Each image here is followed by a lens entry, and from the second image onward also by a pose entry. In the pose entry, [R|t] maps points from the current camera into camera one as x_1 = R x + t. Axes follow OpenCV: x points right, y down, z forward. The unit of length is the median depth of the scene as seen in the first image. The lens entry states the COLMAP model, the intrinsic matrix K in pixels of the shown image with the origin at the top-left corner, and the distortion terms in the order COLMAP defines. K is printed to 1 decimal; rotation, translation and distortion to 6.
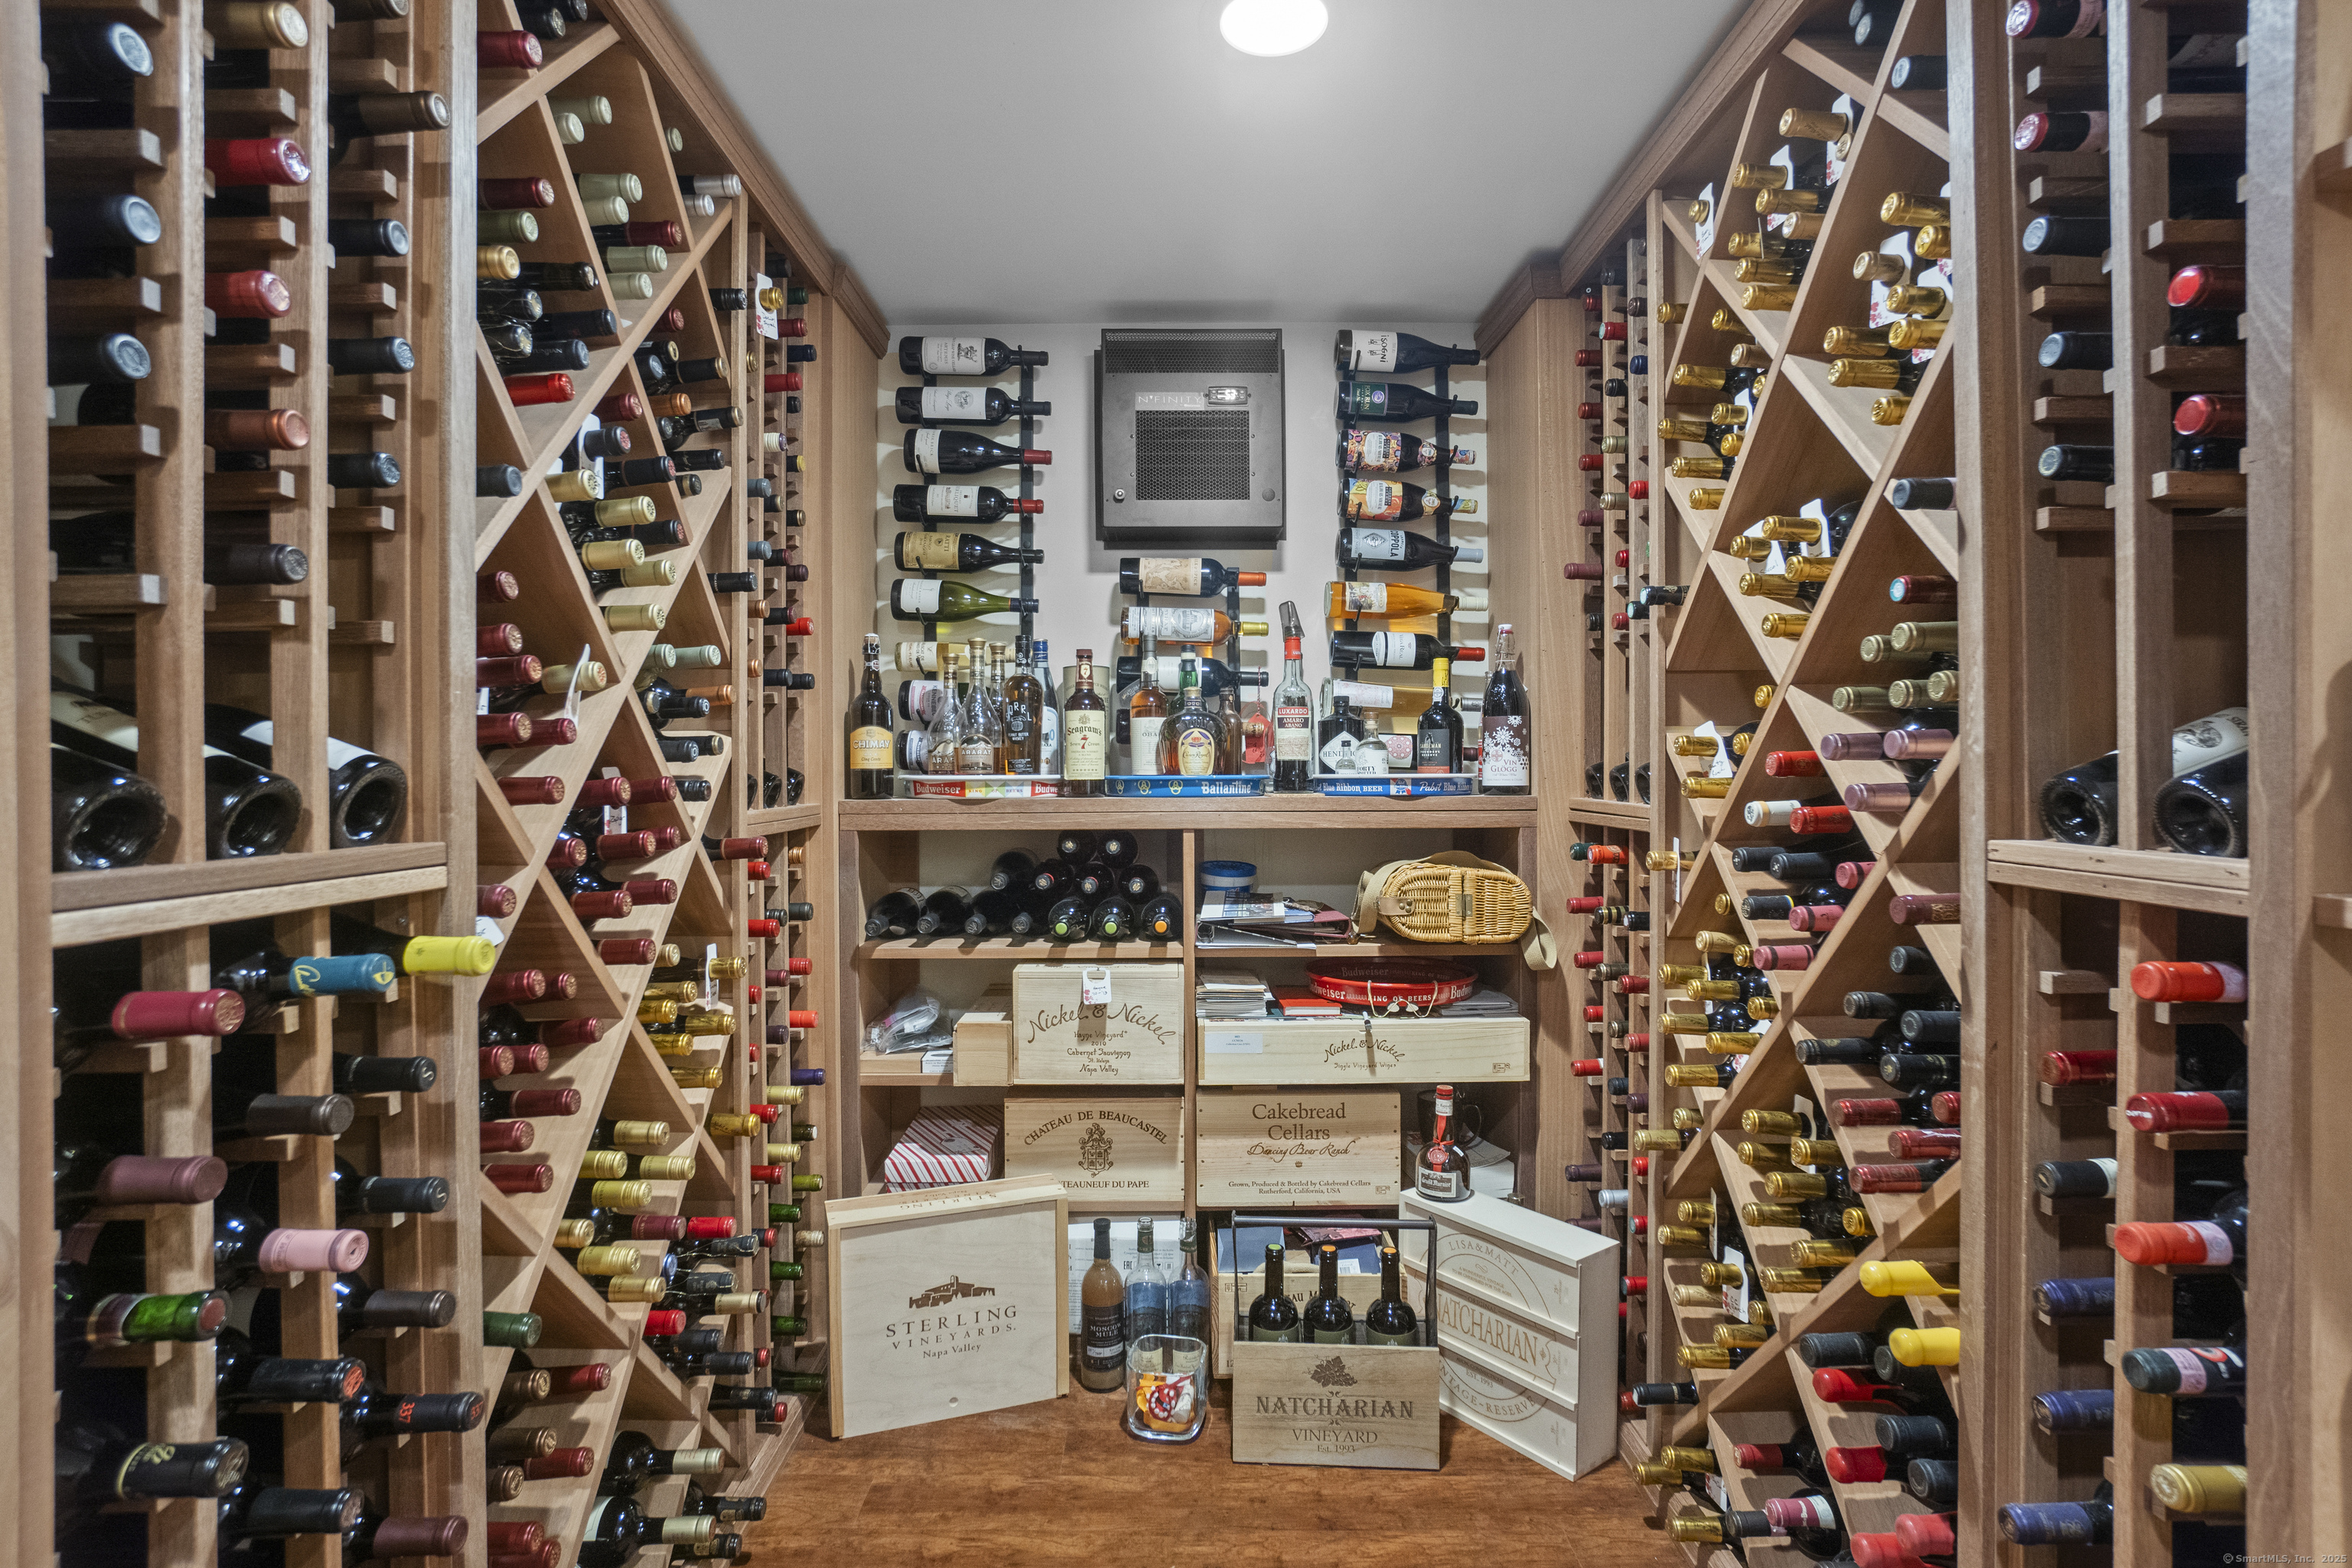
lens RADIAL K [[1175.5, 0, 1181.5], [0, 1175.5, 775.2], [0, 0, 1]] dist [-0.028345, 0.002123]
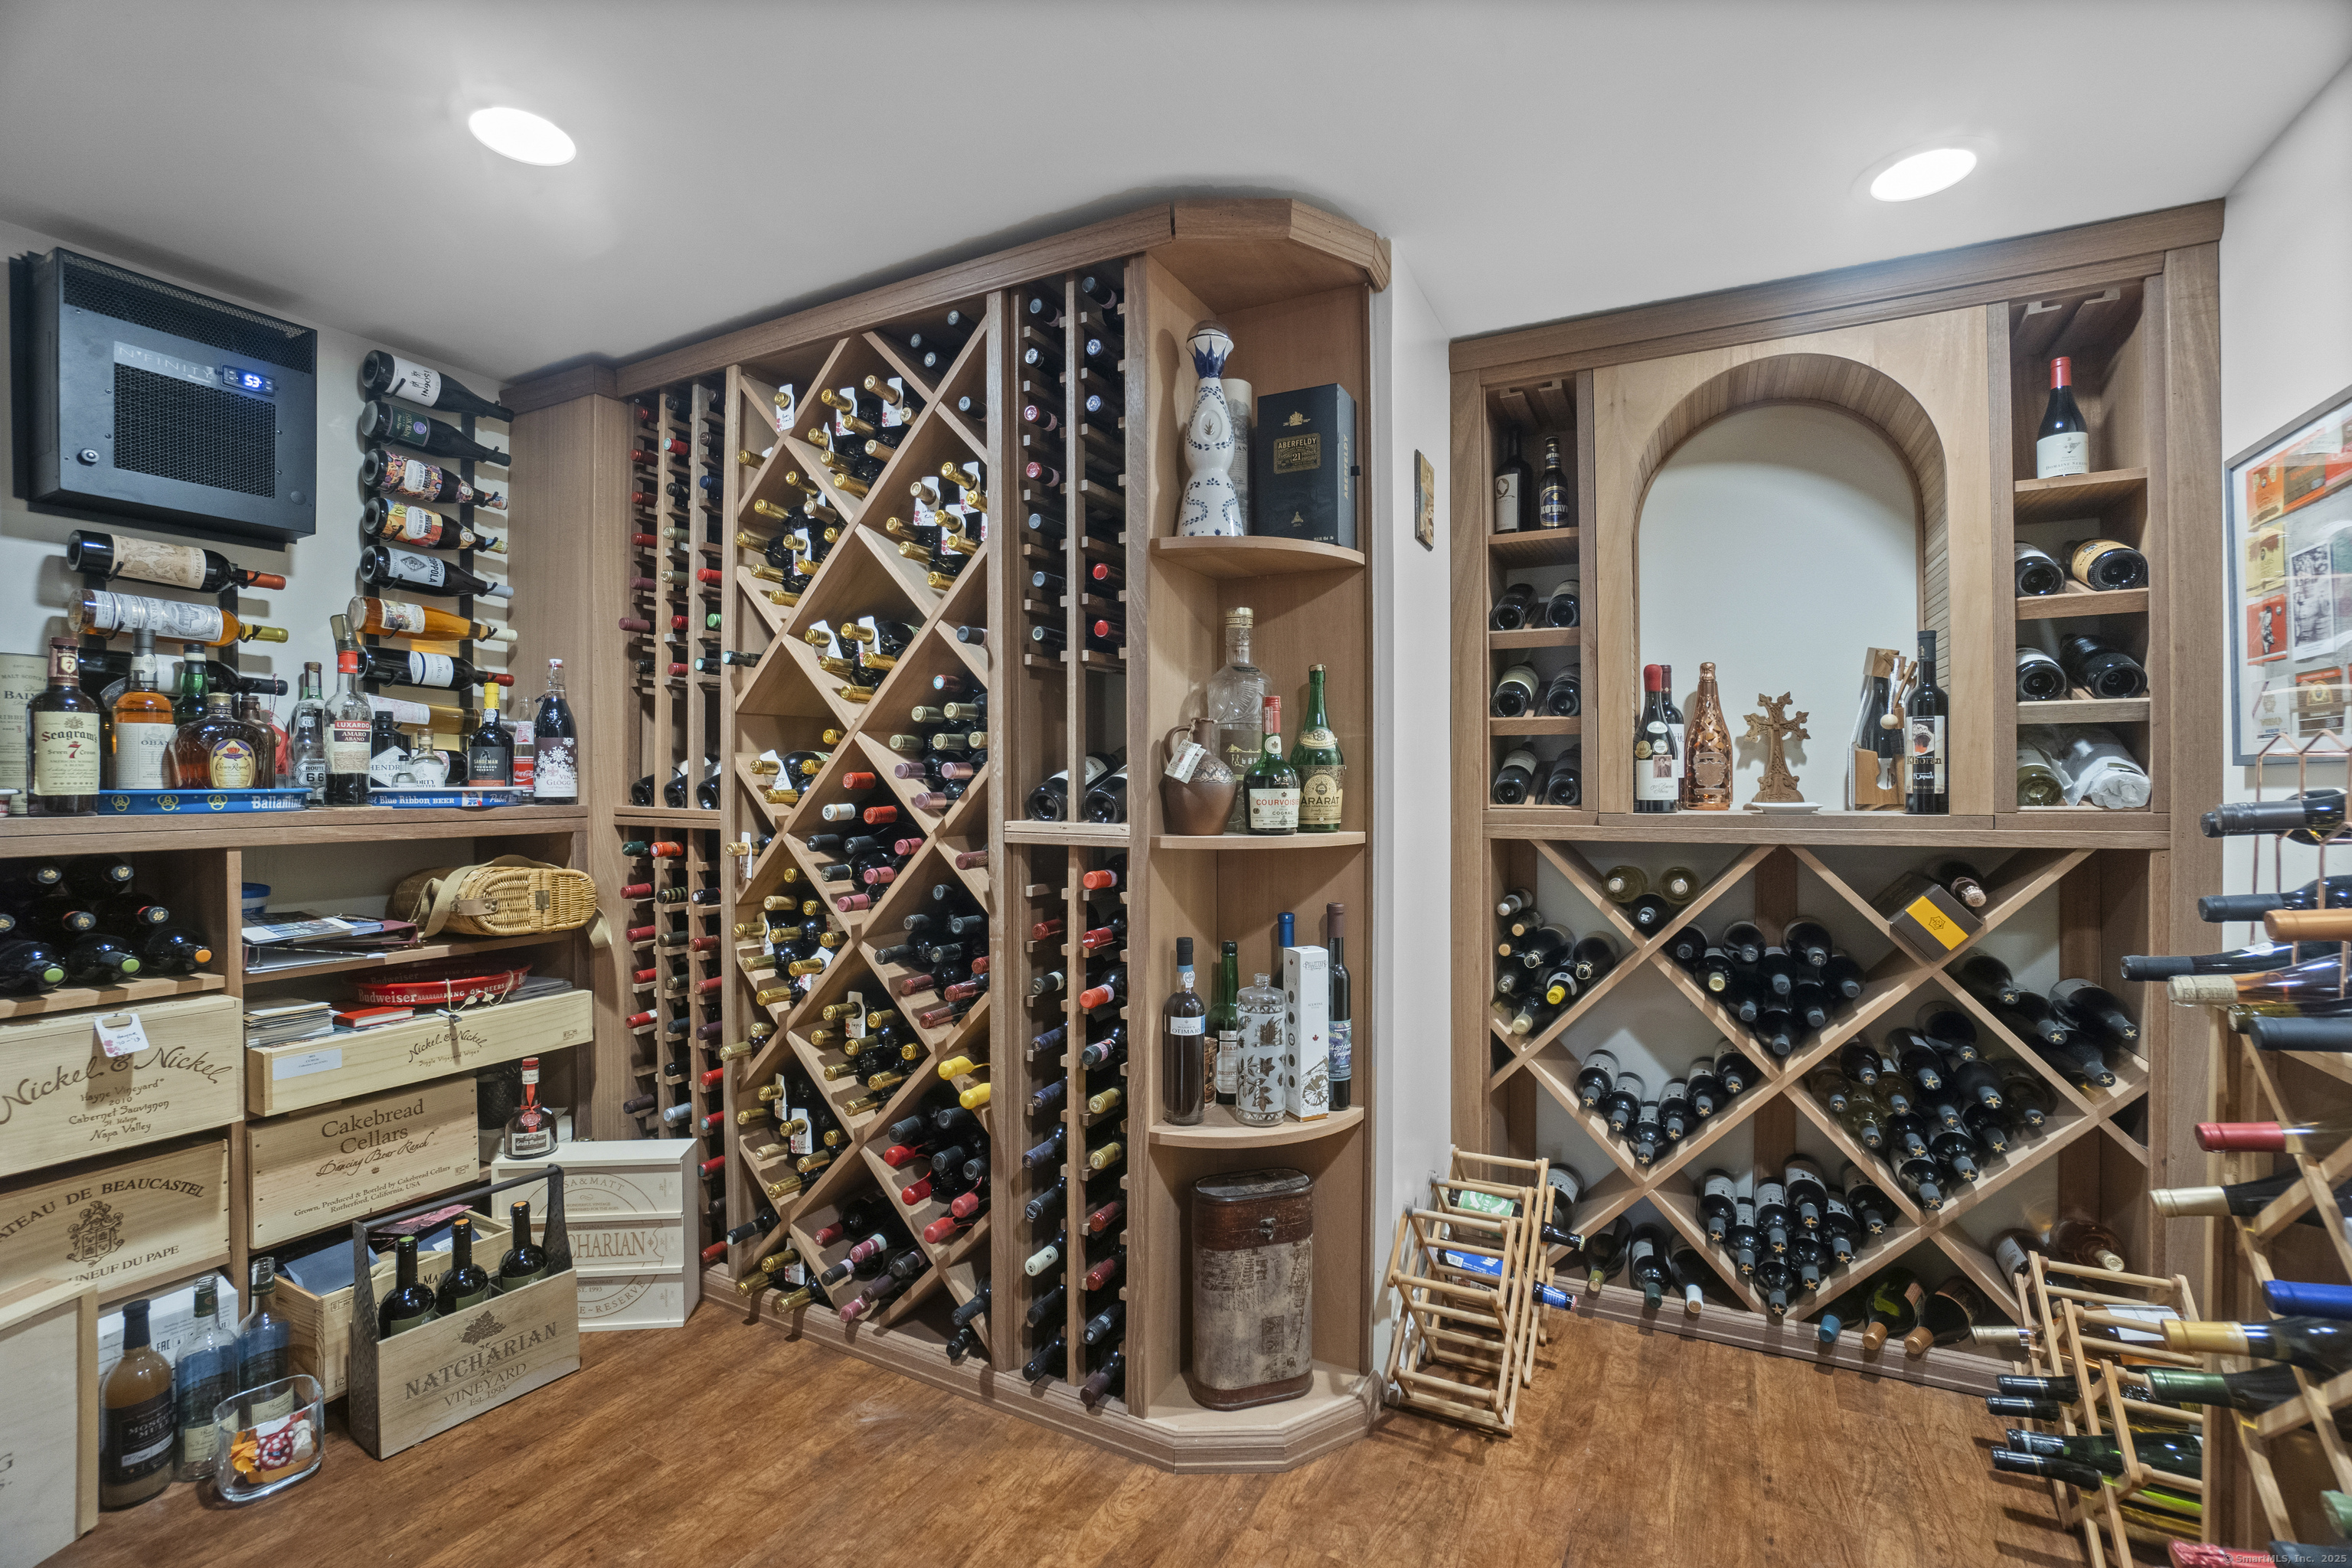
lens RADIAL K [[1018.6, 0, 1178.3], [0, 1018.6, 783.8], [0, 0, 1]] dist [-0.001754, 0.001382]
pose [[0.483837, -0.000040, 0.875158, -0.339030], [0.000959, 0.999999, -0.000485, -0.003136], [-0.875158, 0.001073, 0.483836, -0.040189]]
